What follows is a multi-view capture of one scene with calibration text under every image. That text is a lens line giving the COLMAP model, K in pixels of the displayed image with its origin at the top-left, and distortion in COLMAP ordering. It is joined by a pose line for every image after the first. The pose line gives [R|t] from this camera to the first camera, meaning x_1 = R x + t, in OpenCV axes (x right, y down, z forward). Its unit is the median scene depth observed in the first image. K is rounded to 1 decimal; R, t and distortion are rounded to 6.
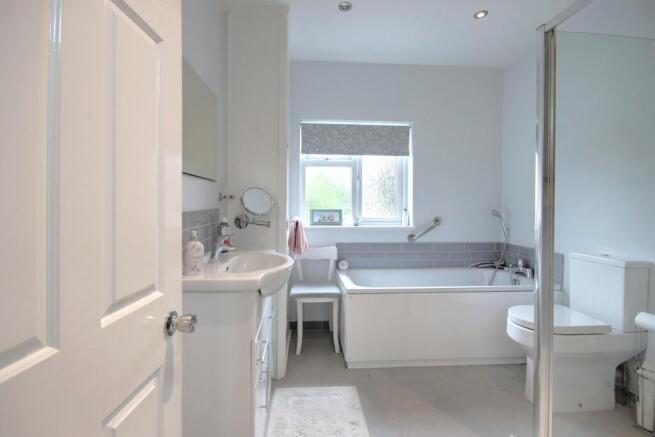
lens RADIAL K [[321.8, 0, 327.9], [0, 321.8, 205.0], [0, 0, 1]] dist [-0.000731, -0.000036]
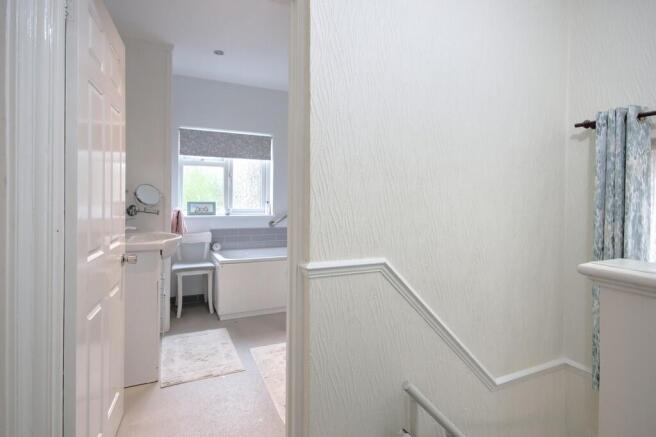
lens RADIAL K [[334.4, 0, 326.4], [0, 334.4, 200.4], [0, 0, 1]] dist [-0.001549, 0.000157]
pose [[0.933464, 0.002156, 0.358666, -0.019424], [-0.004564, 0.999972, 0.005868, -0.000789], [-0.358643, -0.007114, 0.933448, -0.343986]]
